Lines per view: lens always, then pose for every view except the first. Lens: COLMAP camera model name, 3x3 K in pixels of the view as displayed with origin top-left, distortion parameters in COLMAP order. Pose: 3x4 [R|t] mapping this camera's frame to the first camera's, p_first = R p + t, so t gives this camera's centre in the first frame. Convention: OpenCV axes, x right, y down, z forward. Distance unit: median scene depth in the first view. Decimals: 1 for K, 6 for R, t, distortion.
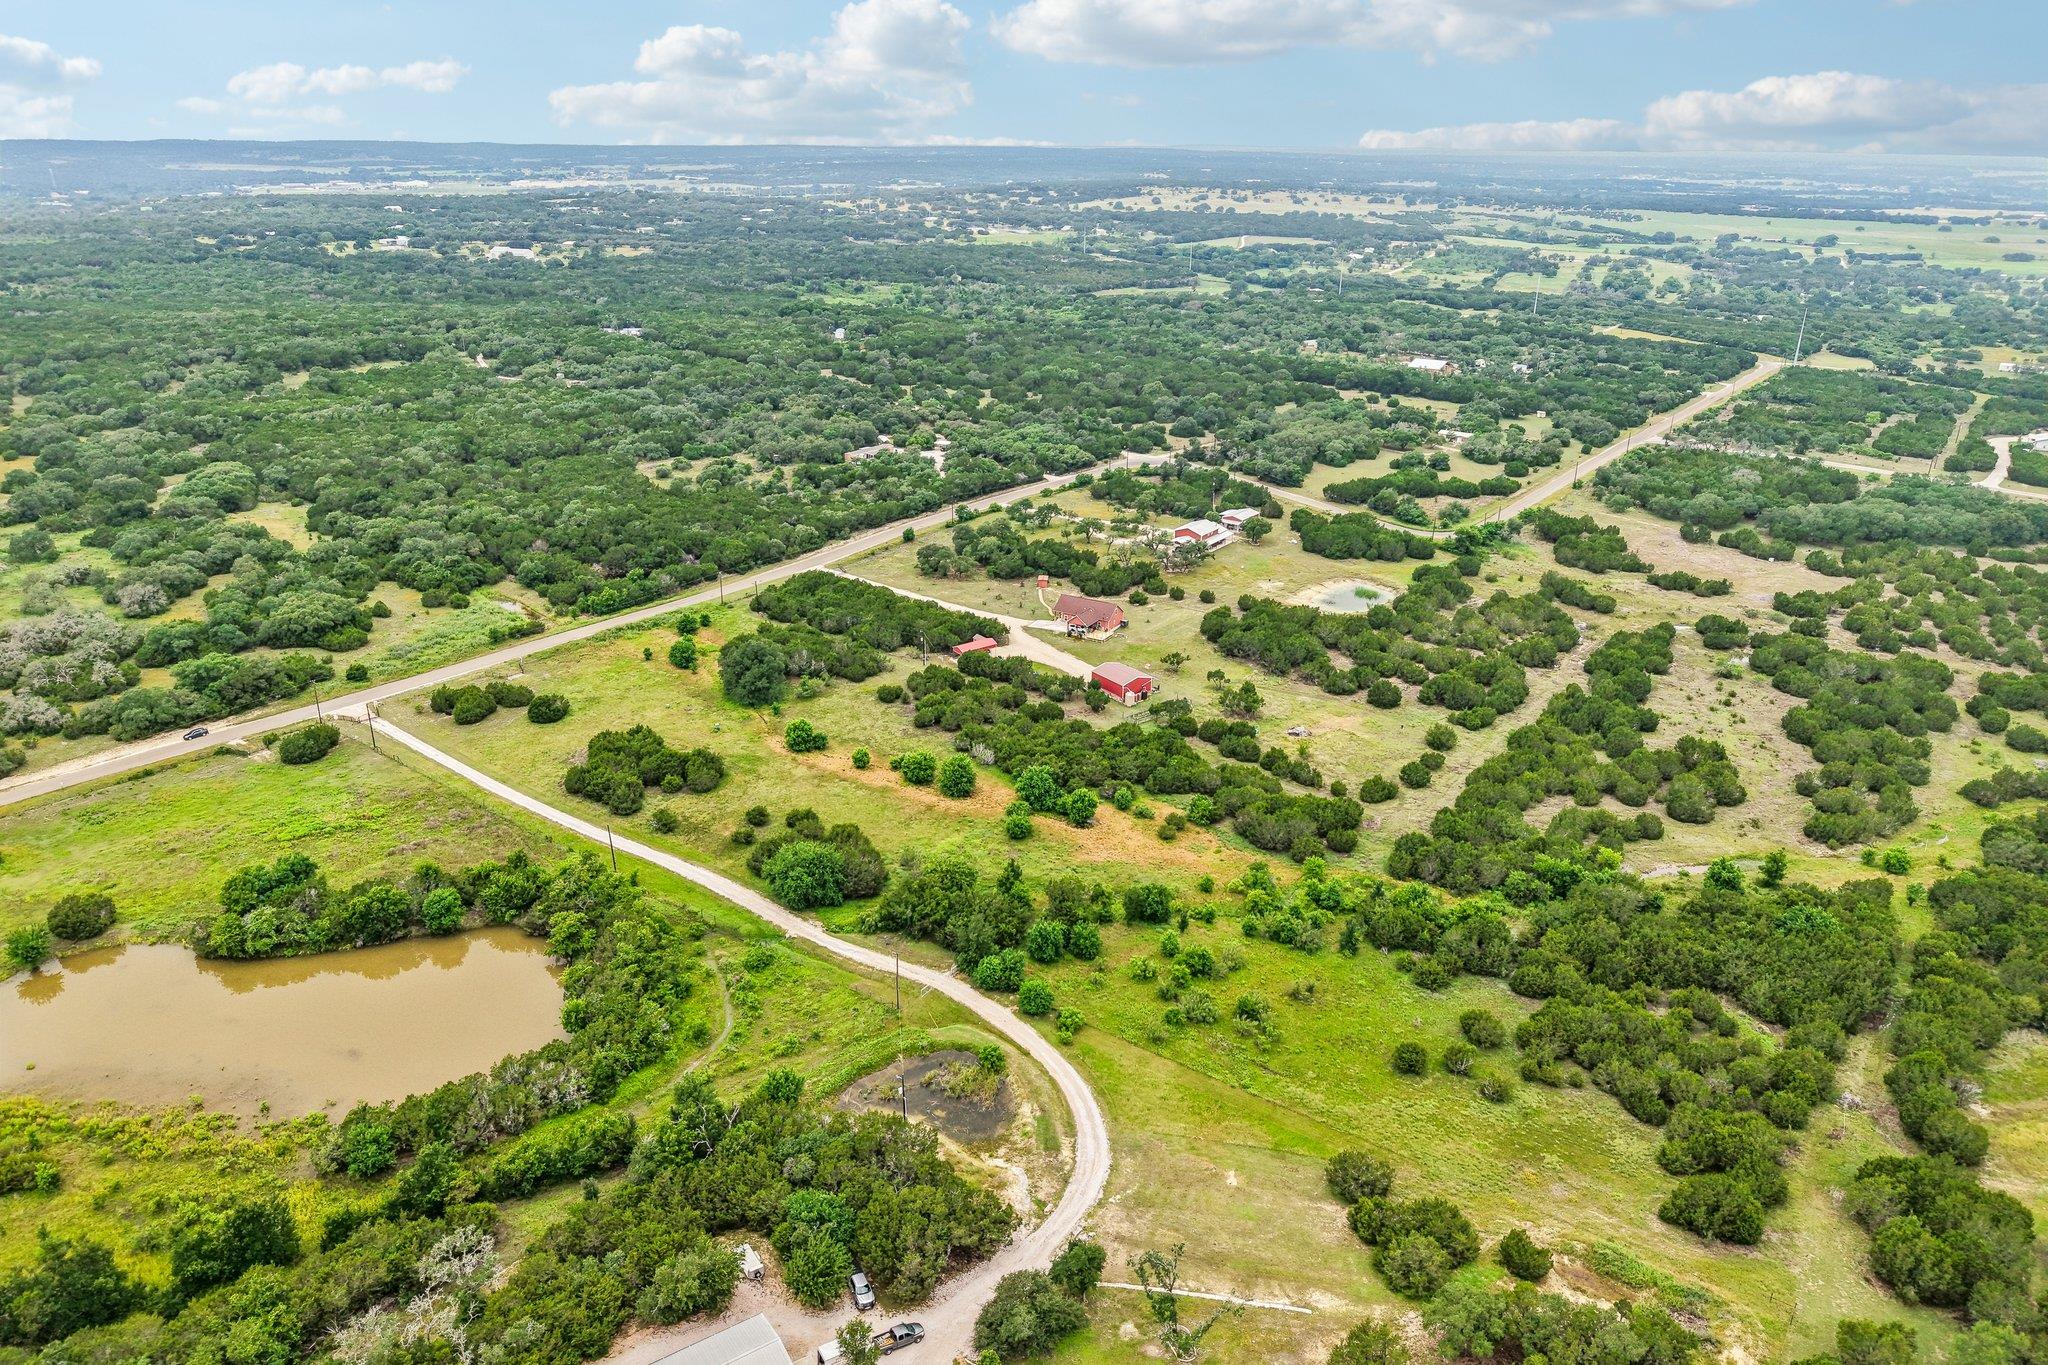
lens RADIAL K [[1341.2, 0, 1017.5], [0, 1341.2, 682.6], [0, 0, 1]] dist [0.030608, -0.034262]
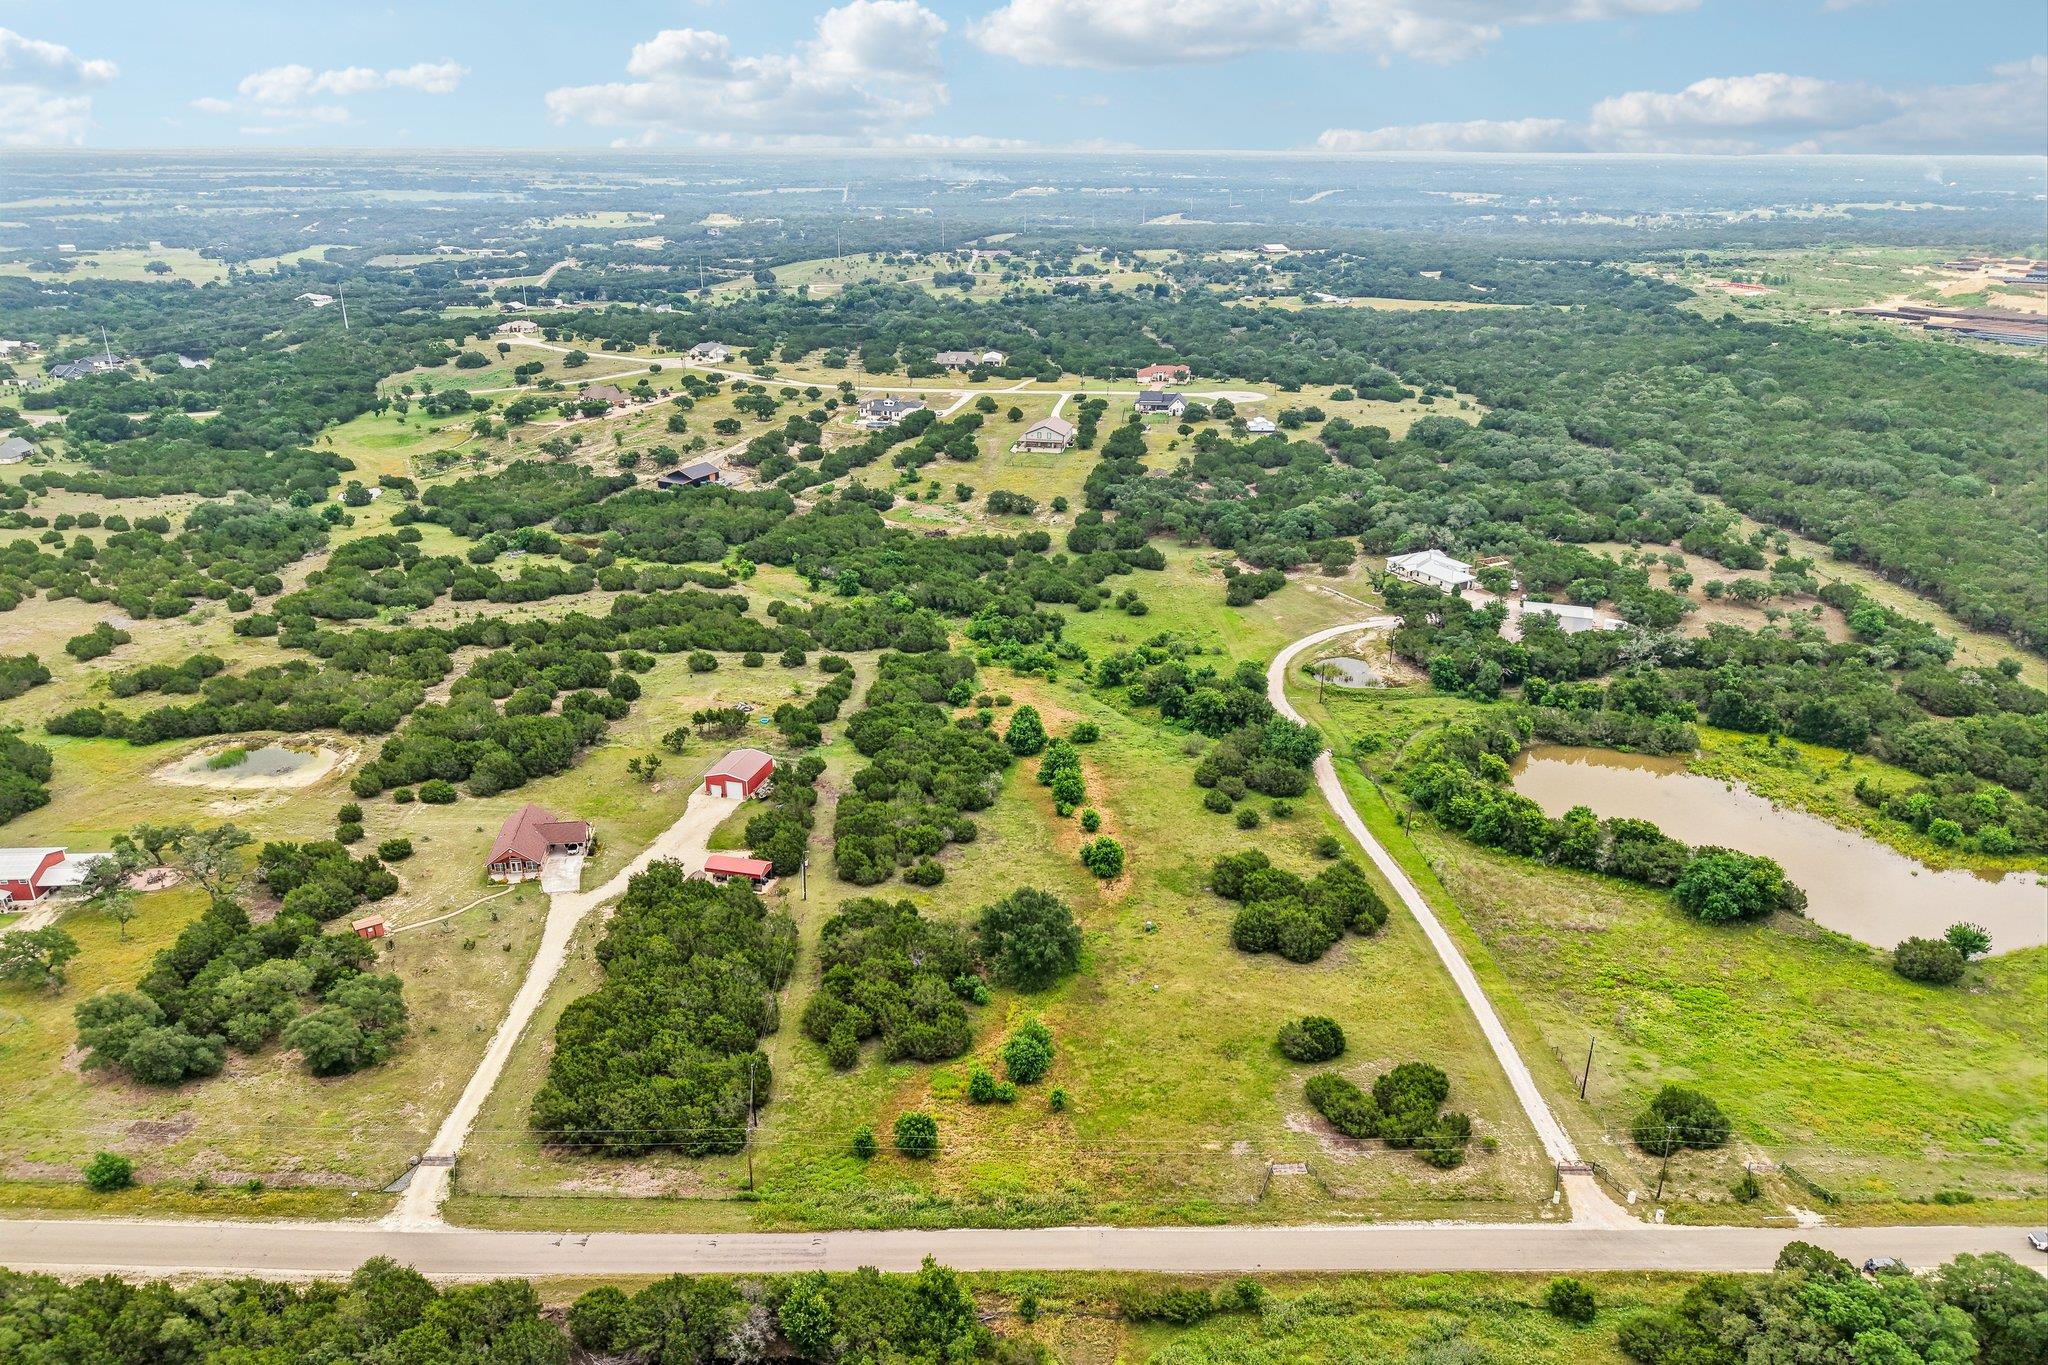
lens RADIAL K [[1353.6, 0, 1038.5], [0, 1353.6, 659.3], [0, 0, 1]] dist [0.031480, -0.036015]
pose [[-0.627302, -0.290333, 0.722633, -0.747266], [0.277887, 0.783378, 0.555966, -0.564232], [-0.727510, 0.549569, -0.410735, 1.388793]]
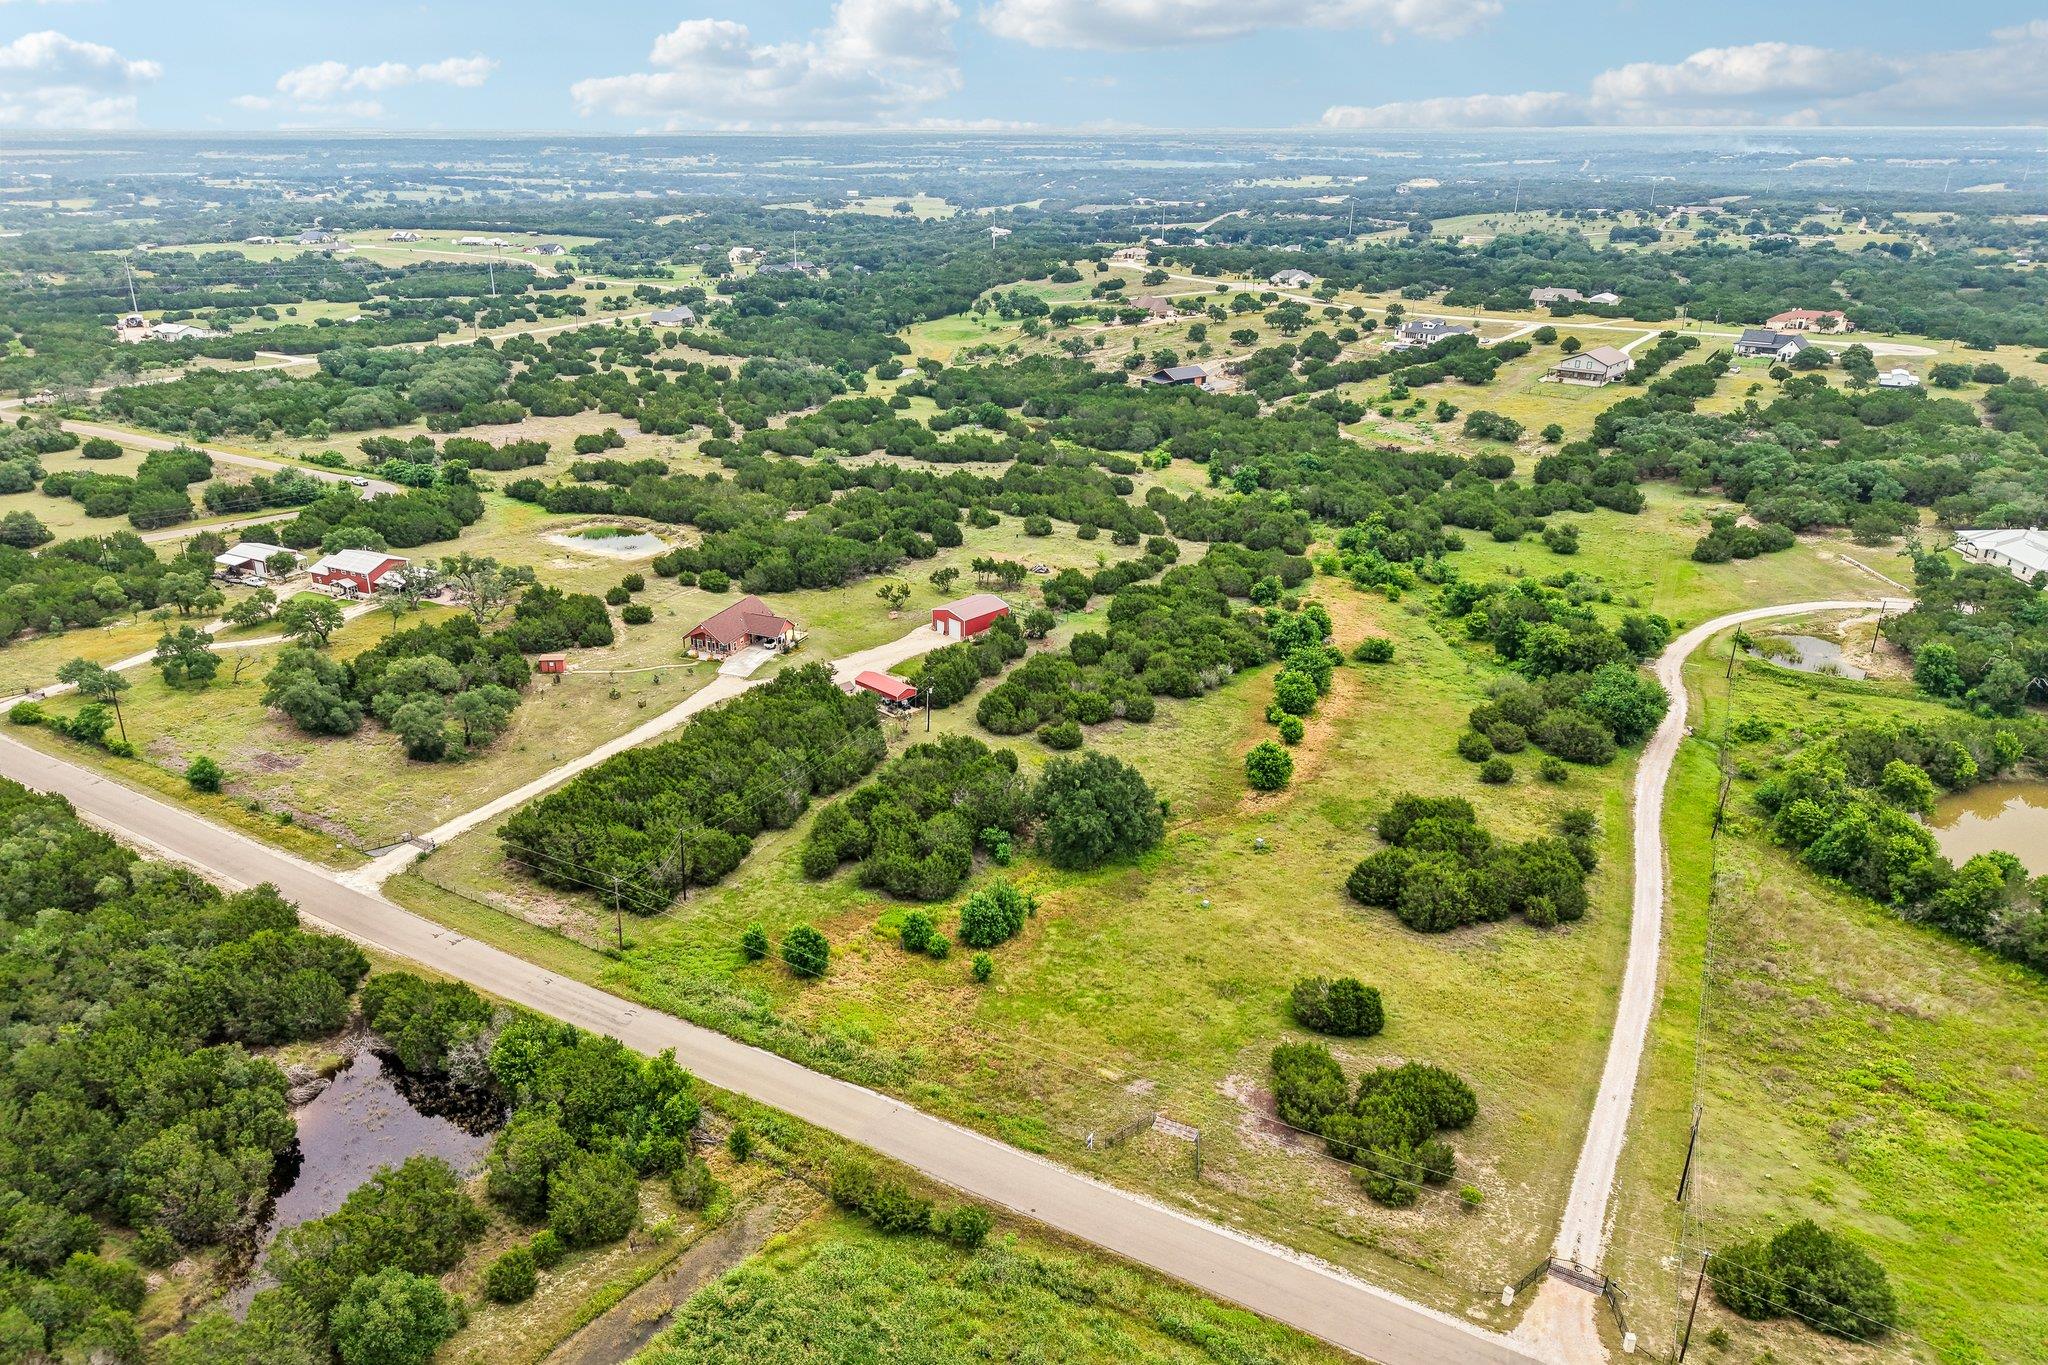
lens RADIAL K [[1356.5, 0, 1014.4], [0, 1356.5, 681.0], [0, 0, 1]] dist [0.036860, -0.038312]
pose [[-0.153529, -0.386258, 0.909524, -0.795369], [0.365629, 0.832903, 0.415437, -0.347298], [-0.918011, 0.396330, 0.013352, 1.161918]]
